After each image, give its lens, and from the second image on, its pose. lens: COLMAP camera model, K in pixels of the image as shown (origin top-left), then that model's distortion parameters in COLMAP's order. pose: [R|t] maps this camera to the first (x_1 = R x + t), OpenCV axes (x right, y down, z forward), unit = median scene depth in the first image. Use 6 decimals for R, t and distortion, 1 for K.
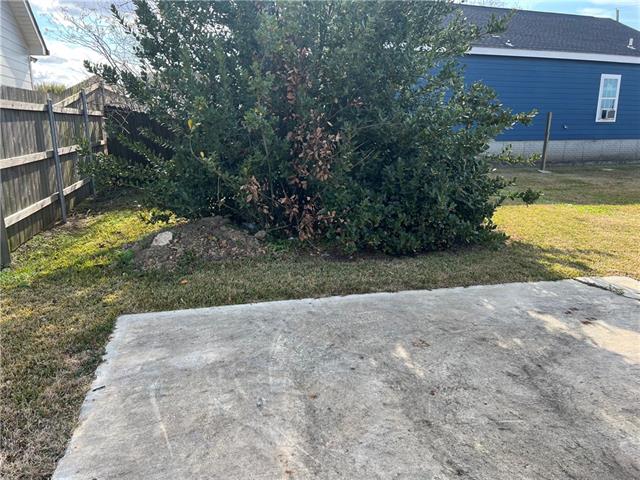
lens RADIAL K [[477.4, 0, 318.3], [0, 477.4, 239.6], [0, 0, 1]] dist [0.040223, -0.047986]
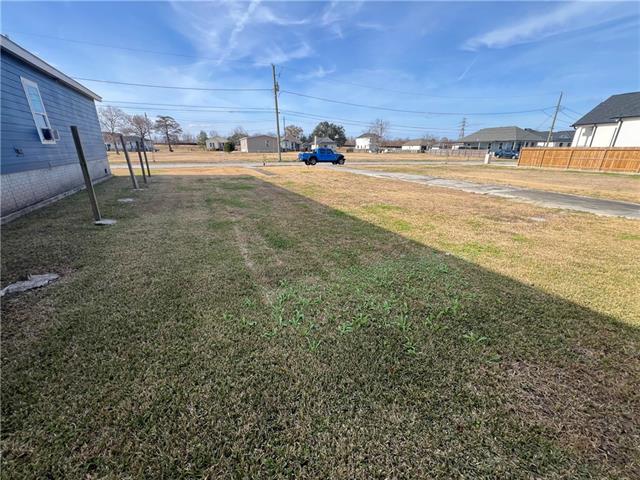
lens RADIAL K [[255.6, 0, 318.7], [0, 255.6, 242.1], [0, 0, 1]] dist [0.001210, 0.000249]
pose [[-0.126716, -0.343311, 0.930635, 0.198717], [0.224880, 0.903827, 0.364041, -0.613497], [-0.966112, 0.255411, -0.037325, 2.558474]]
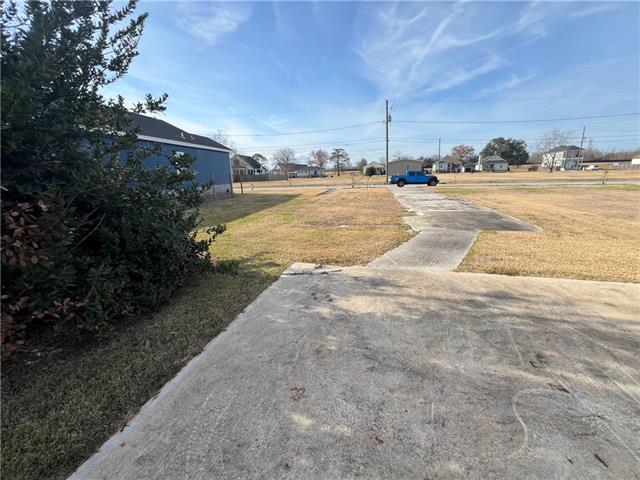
lens RADIAL K [[255.9, 0, 317.9], [0, 255.9, 236.9], [0, 0, 1]] dist [-0.002358, 0.000272]
pose [[0.474378, -0.227359, 0.850455, -0.118002], [0.239847, 0.962906, 0.123637, -0.123135], [-0.847018, 0.145329, 0.511313, 0.476980]]
